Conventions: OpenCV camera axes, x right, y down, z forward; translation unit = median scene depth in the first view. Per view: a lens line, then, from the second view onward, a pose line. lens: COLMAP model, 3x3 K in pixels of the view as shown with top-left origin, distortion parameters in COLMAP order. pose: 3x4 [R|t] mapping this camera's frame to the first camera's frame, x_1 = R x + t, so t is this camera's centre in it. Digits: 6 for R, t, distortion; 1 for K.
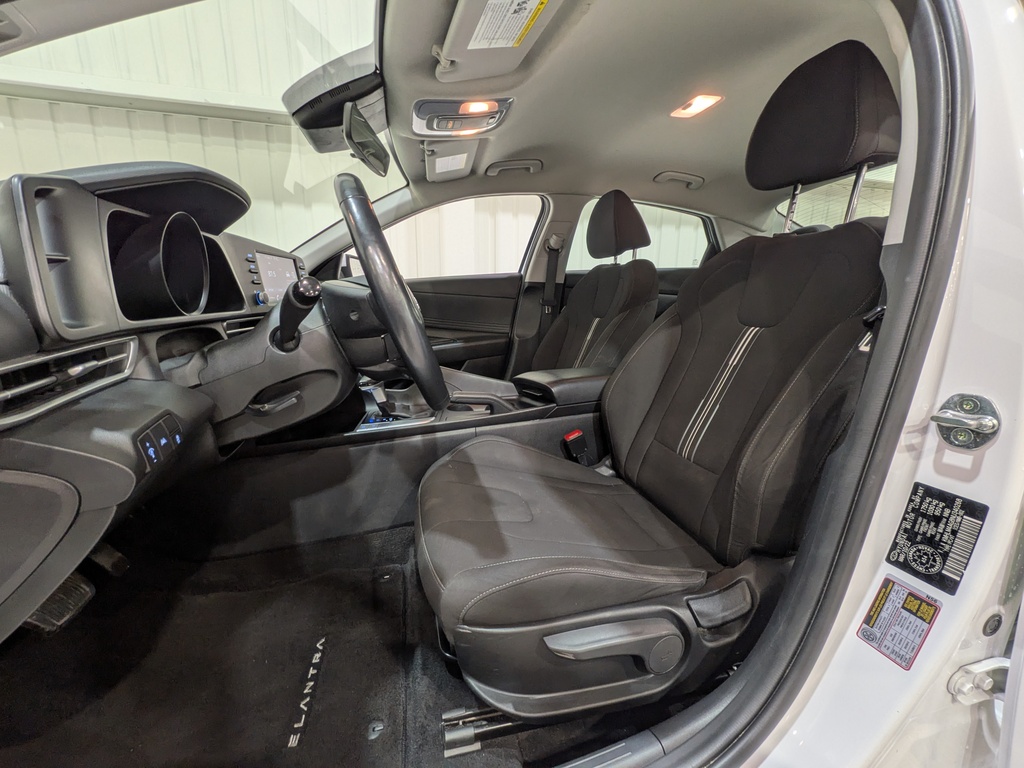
lens RADIAL K [[415.0, 0, 507.4], [0, 415.0, 385.0], [0, 0, 1]] dist [-0.003816, -0.000270]
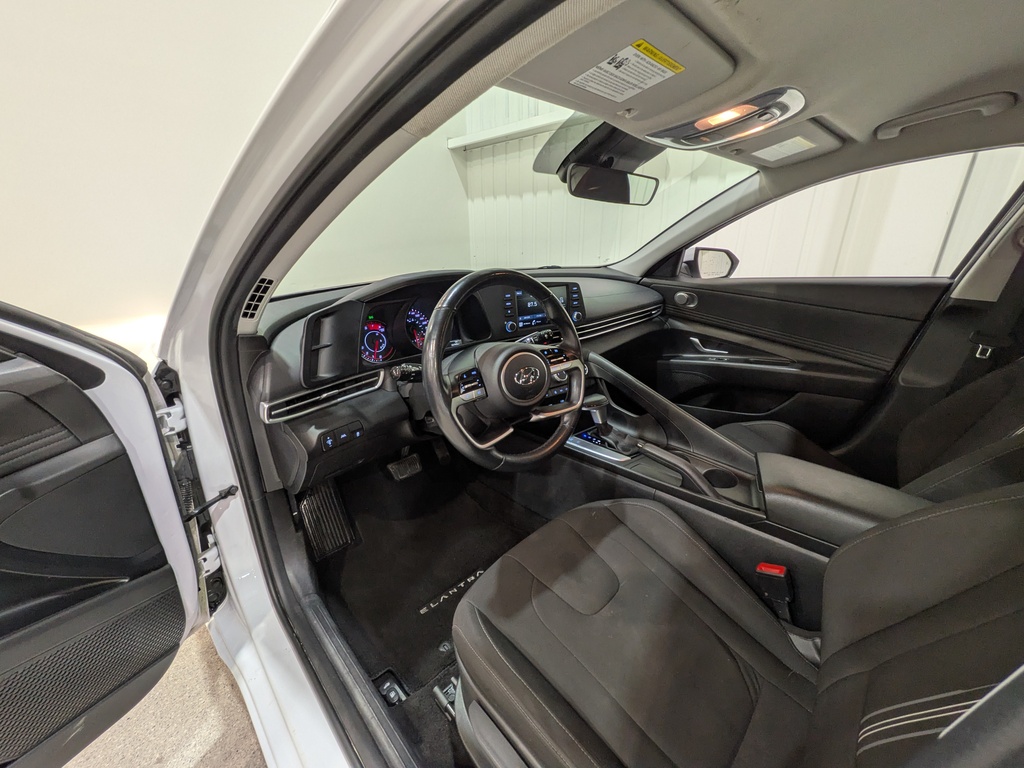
lens RADIAL K [[415.0, 0, 524.1], [0, 415.0, 368.7], [0, 0, 1]] dist [-0.003816, -0.000270]
pose [[0.465961, 0.280762, -0.839078, 0.461067], [-0.162055, 0.959359, 0.231016, -0.304334], [0.869838, 0.028332, 0.492523, 0.286871]]
